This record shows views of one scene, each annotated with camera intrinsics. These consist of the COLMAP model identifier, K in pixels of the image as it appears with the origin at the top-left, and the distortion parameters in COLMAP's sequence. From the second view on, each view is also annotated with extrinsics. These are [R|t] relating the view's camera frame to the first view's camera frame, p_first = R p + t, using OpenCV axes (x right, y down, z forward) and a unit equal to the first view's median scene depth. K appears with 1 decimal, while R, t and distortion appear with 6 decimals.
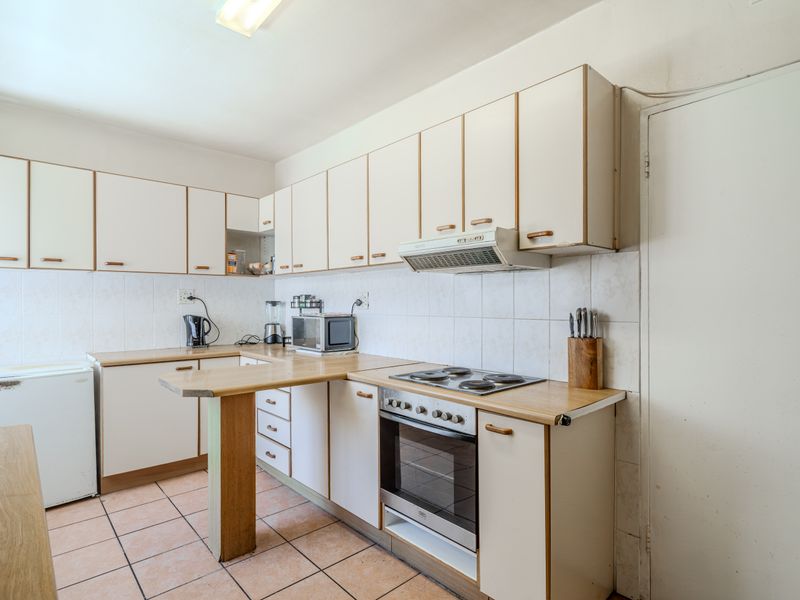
lens RADIAL K [[434.7, 0, 397.2], [0, 434.7, 302.0], [0, 0, 1]] dist [-0.007754, 0.002539]
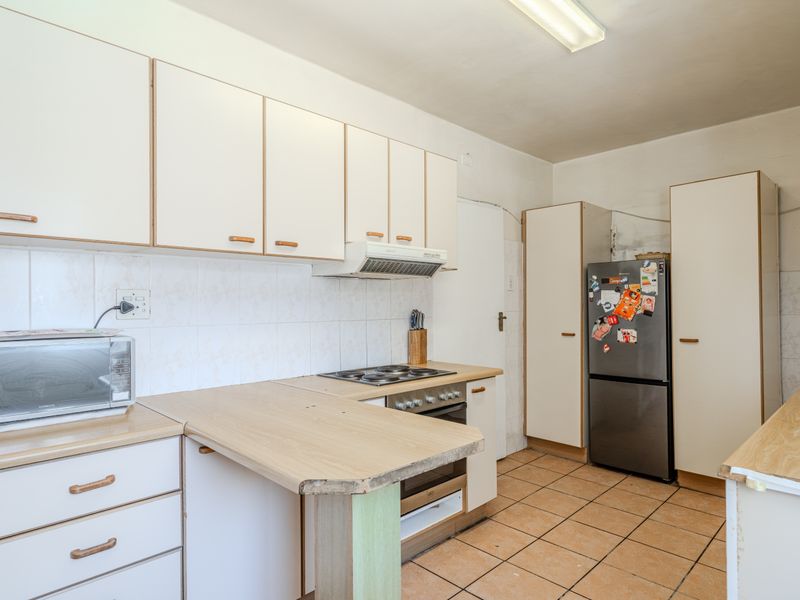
lens RADIAL K [[470.1, 0, 403.1], [0, 470.1, 301.5], [0, 0, 1]] dist [-0.010534, -0.001569]
pose [[-0.041611, 0.011799, 0.999064, -0.793544], [0.004973, 0.999920, -0.011602, 0.002695], [-0.999122, 0.004485, -0.041667, 0.765745]]
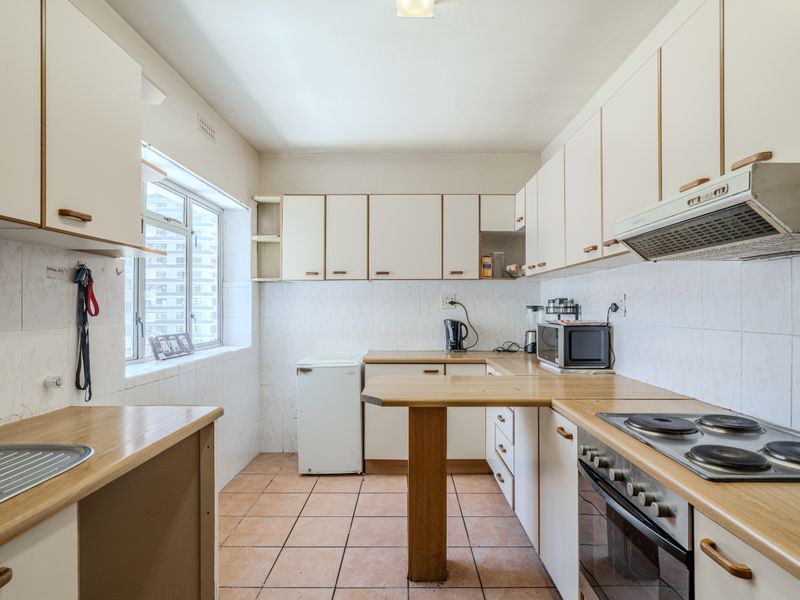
lens RADIAL K [[434.7, 0, 403.5], [0, 434.7, 305.3], [0, 0, 1]] dist [-0.007754, 0.002539]
pose [[0.737574, -0.001910, -0.675264, 0.173631], [0.000197, 0.999997, -0.002614, -0.001053], [0.675267, 0.001795, 0.737571, 0.216702]]
